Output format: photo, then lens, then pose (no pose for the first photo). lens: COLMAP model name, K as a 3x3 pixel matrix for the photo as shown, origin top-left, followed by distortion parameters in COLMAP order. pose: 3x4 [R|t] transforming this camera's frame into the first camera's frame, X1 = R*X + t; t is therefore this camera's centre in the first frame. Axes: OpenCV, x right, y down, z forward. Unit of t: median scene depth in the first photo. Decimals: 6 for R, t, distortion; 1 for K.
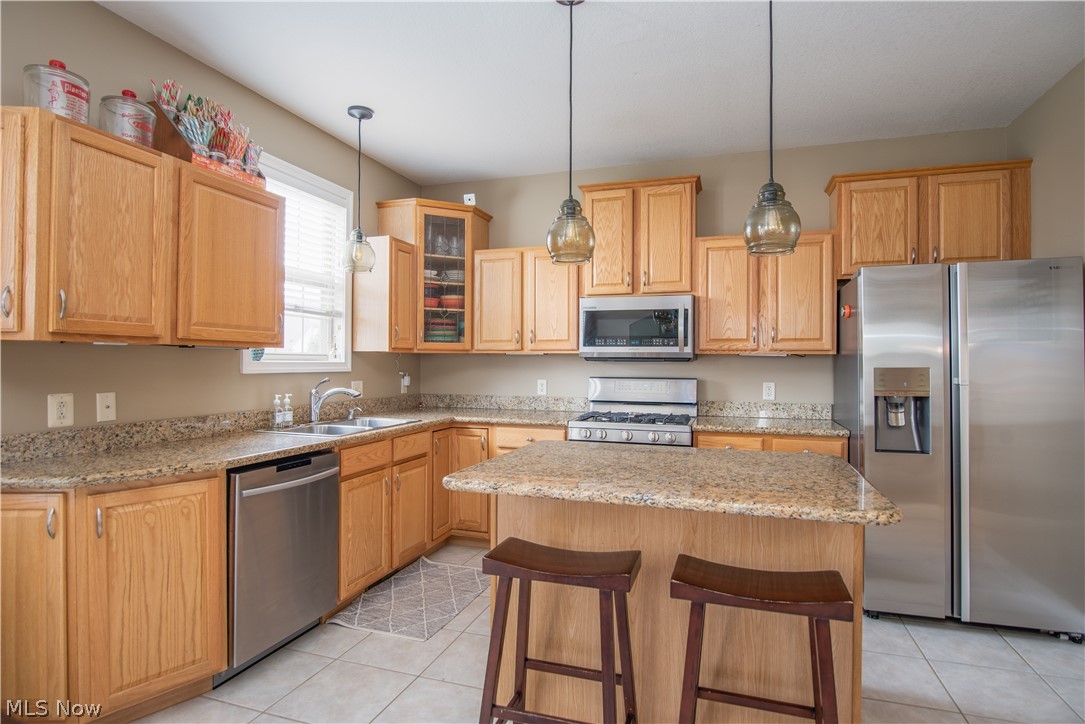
lens RADIAL K [[571.9, 0, 545.4], [0, 571.9, 361.7], [0, 0, 1]] dist [-0.012393, 0.000448]
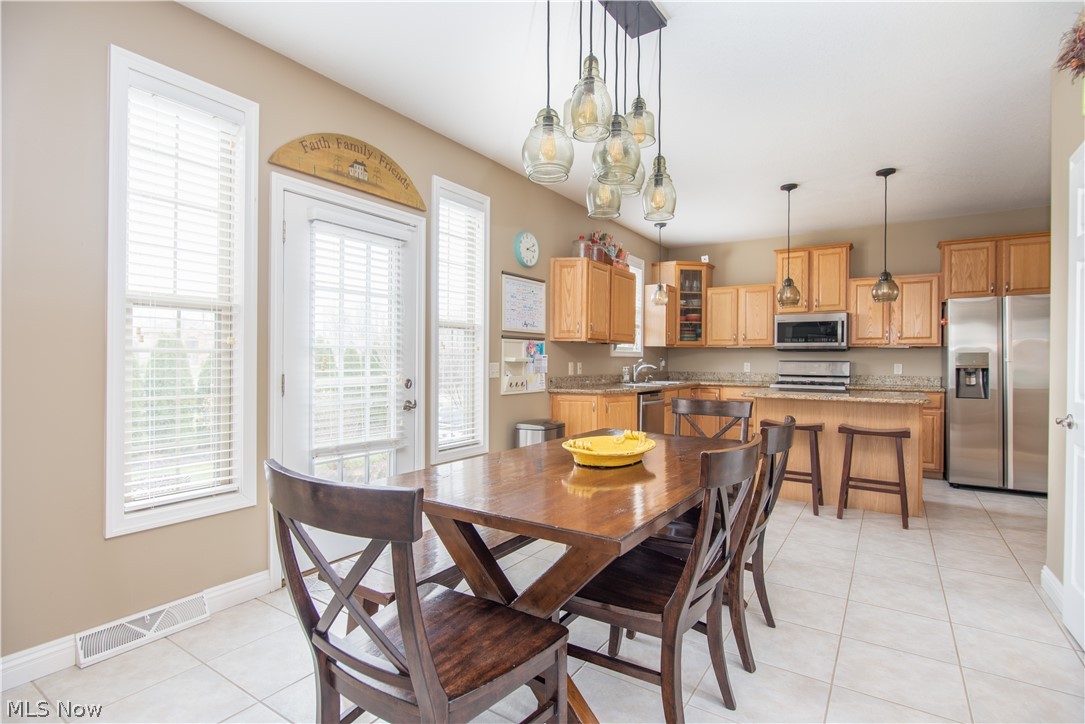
lens RADIAL K [[529.1, 0, 534.9], [0, 529.1, 361.7], [0, 0, 1]] dist [-0.018460, 0.001408]
pose [[0.960663, 0.003315, -0.277698, -0.206859], [-0.001767, 0.999981, 0.005825, 0.024382], [0.277712, -0.005105, 0.960651, -0.787732]]
